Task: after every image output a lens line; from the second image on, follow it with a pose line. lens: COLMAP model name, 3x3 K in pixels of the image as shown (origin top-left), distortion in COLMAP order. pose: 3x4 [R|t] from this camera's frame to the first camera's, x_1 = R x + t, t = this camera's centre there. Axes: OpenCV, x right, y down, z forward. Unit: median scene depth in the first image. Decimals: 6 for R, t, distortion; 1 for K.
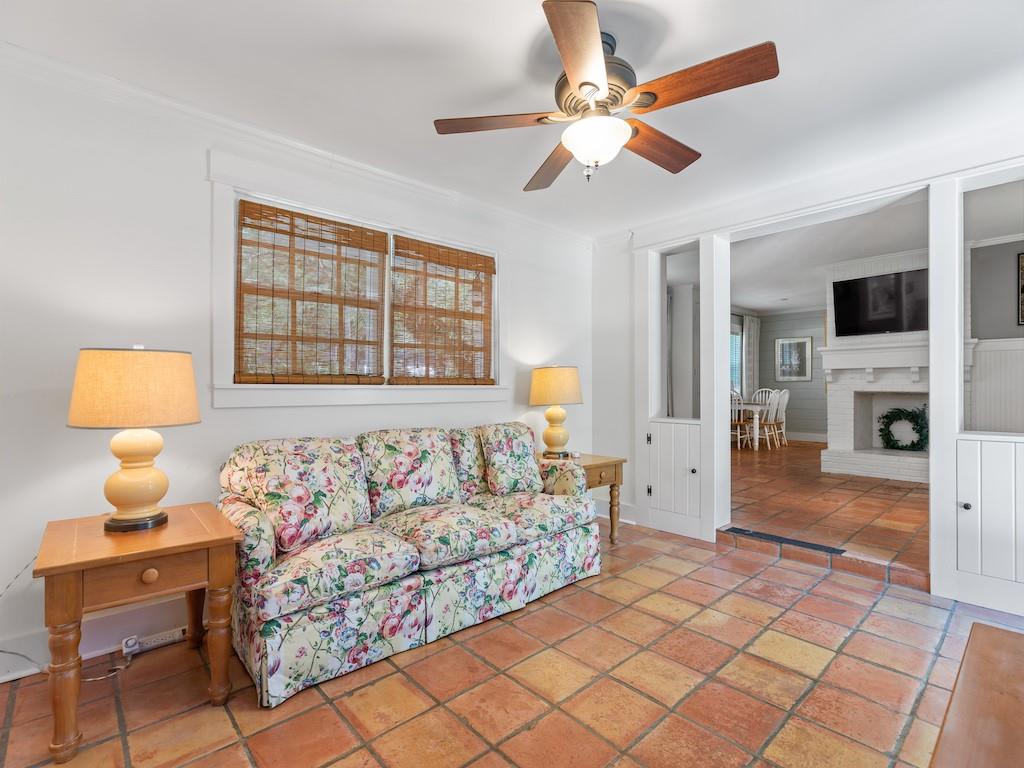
lens RADIAL K [[485.5, 0, 509.5], [0, 485.5, 389.3], [0, 0, 1]] dist [-0.003682, 0.000338]
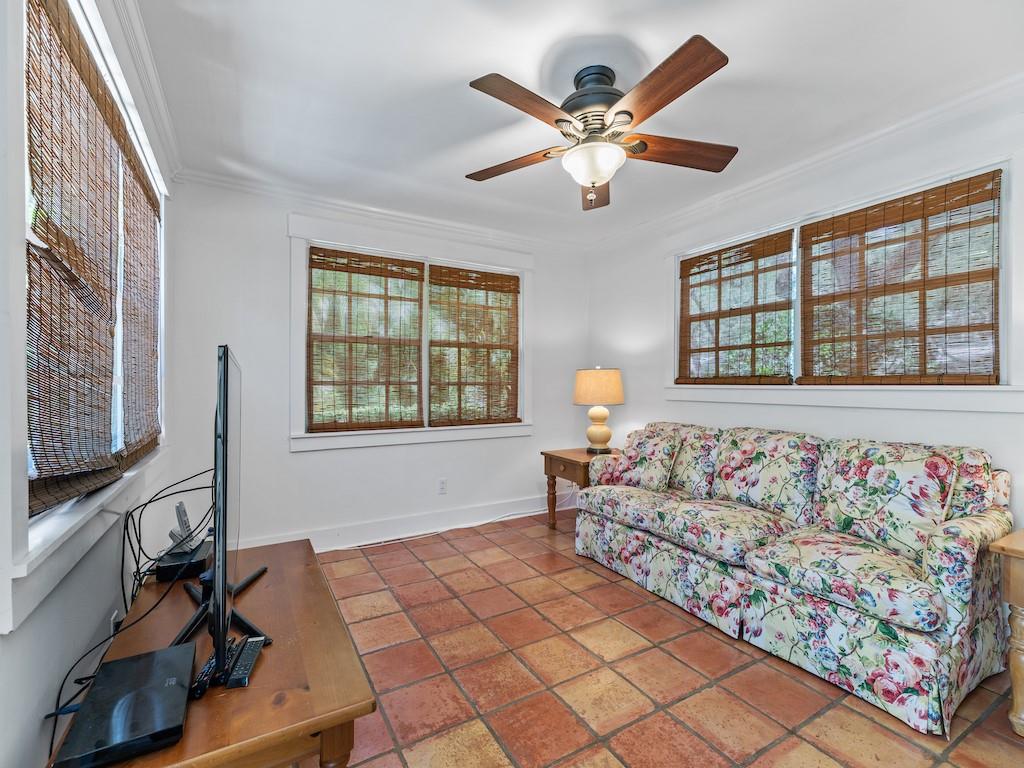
lens RADIAL K [[461.6, 0, 512.4], [0, 461.6, 388.2], [0, 0, 1]] dist [0.000832, 0.000334]
pose [[-0.211541, 0.006511, -0.977347, 0.932836], [-0.004174, 0.999963, 0.007565, -0.008409], [0.977360, 0.005680, -0.211506, 0.783677]]
